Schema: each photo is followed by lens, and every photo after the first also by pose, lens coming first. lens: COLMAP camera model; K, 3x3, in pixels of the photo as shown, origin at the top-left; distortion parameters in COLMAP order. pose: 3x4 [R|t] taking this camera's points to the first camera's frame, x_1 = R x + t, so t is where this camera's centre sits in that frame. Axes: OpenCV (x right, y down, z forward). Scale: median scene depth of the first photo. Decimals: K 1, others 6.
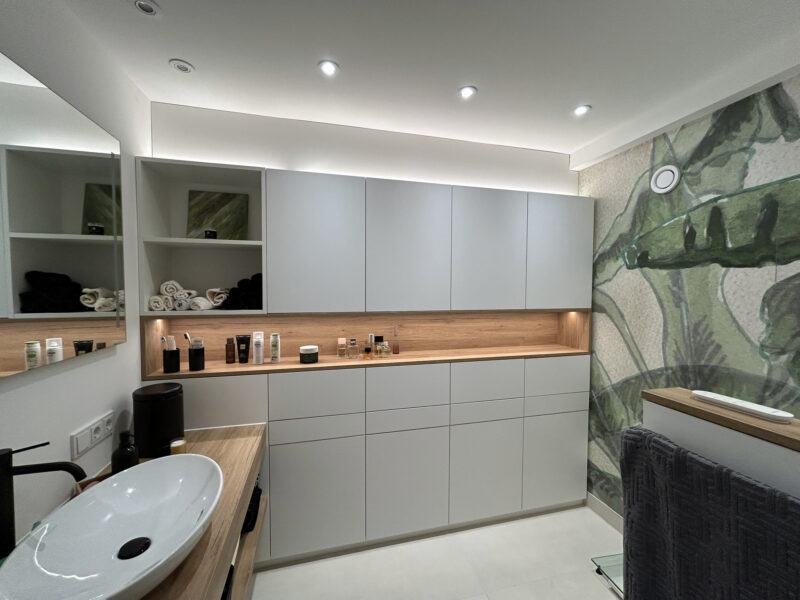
lens RADIAL K [[325.4, 0, 400.0], [0, 325.4, 300.0], [0, 0, 1]] dist [0.000322, 0.000143]
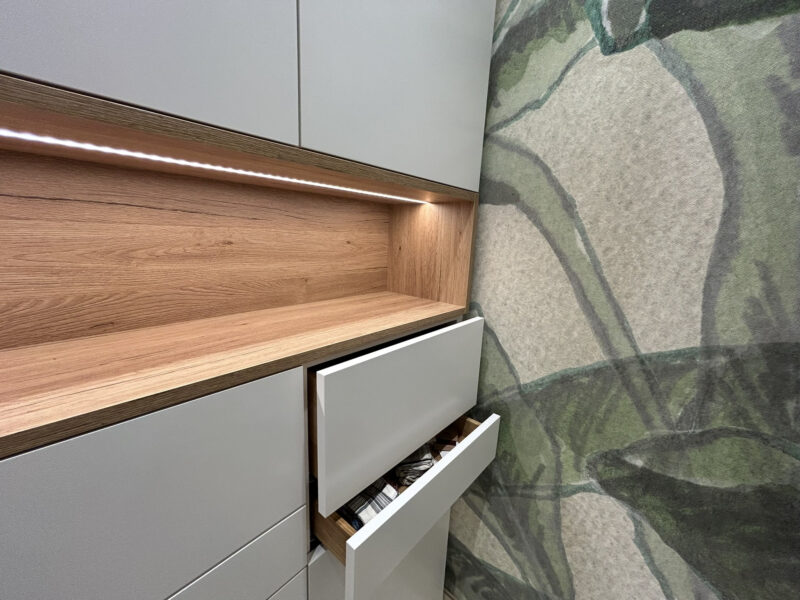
lens RADIAL K [[325.4, 0, 400.0], [0, 325.4, 300.0], [0, 0, 1]] dist [0.000322, 0.000143]
pose [[0.823660, -0.080753, 0.561305, 0.311238], [-0.018419, 0.985477, 0.168805, 0.090214], [-0.566785, -0.149377, 0.810211, 0.772867]]
